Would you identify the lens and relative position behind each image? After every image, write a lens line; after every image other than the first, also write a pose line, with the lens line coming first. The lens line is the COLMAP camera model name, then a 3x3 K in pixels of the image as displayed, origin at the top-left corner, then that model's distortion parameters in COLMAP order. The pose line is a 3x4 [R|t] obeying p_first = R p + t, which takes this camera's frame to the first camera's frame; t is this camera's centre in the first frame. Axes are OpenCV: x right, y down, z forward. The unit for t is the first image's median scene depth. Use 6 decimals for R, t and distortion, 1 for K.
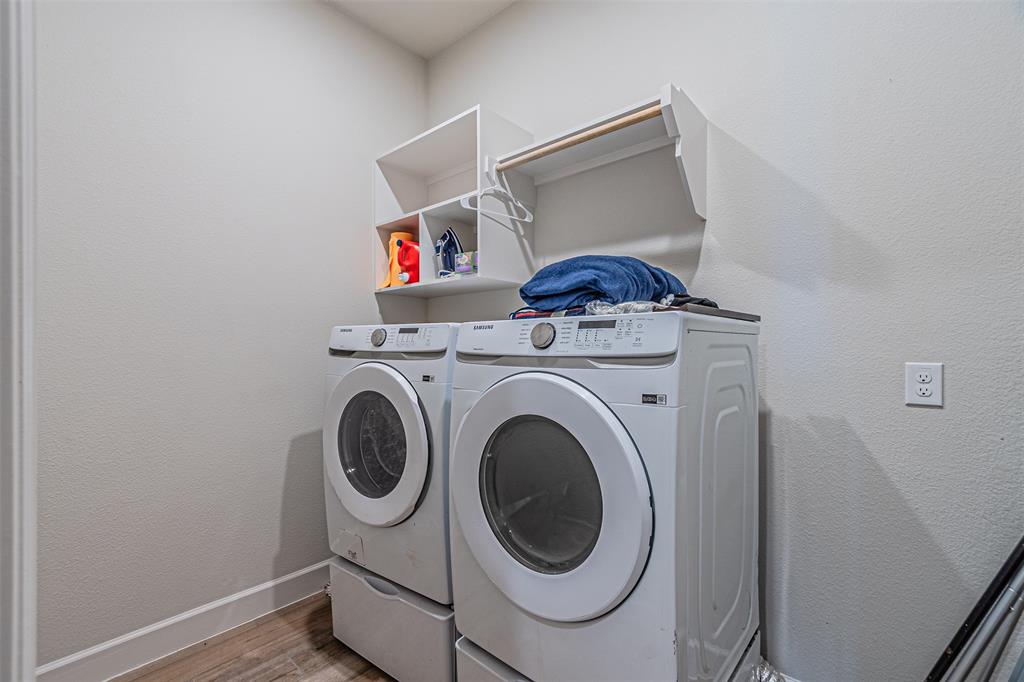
lens RADIAL K [[450.7, 0, 513.0], [0, 450.7, 345.5], [0, 0, 1]] dist [0.002633, 0.000388]
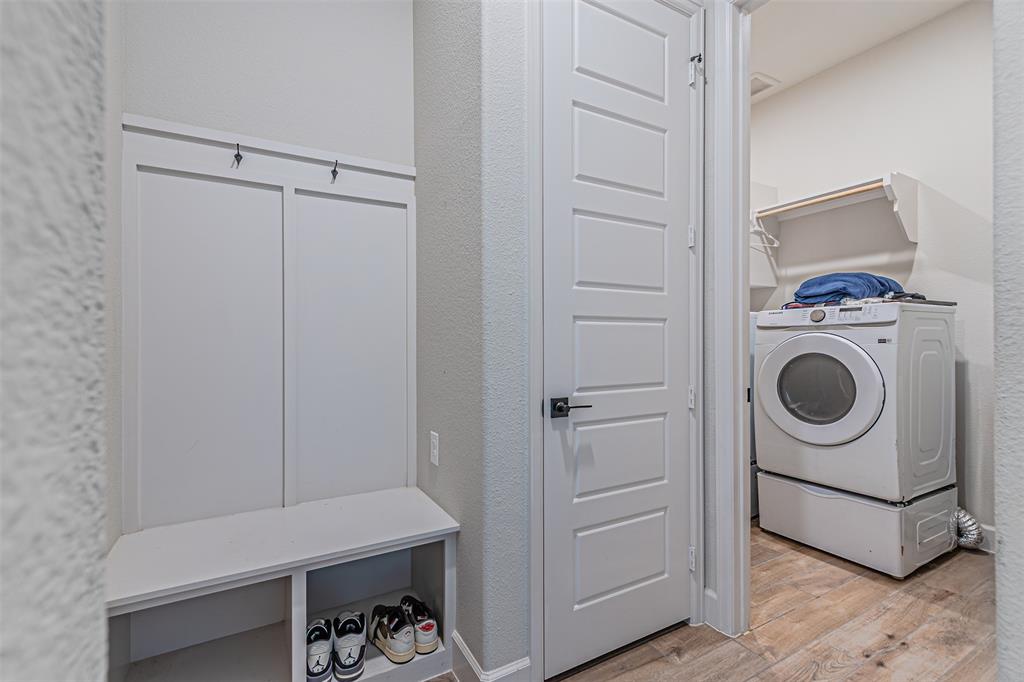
lens RADIAL K [[450.7, 0, 508.6], [0, 450.7, 340.0], [0, 0, 1]] dist [0.002633, 0.000388]
pose [[0.938238, -0.004756, -0.345957, -0.473306], [0.003864, 0.999987, -0.003269, 0.078751], [0.345968, 0.001731, 0.938245, -1.252596]]
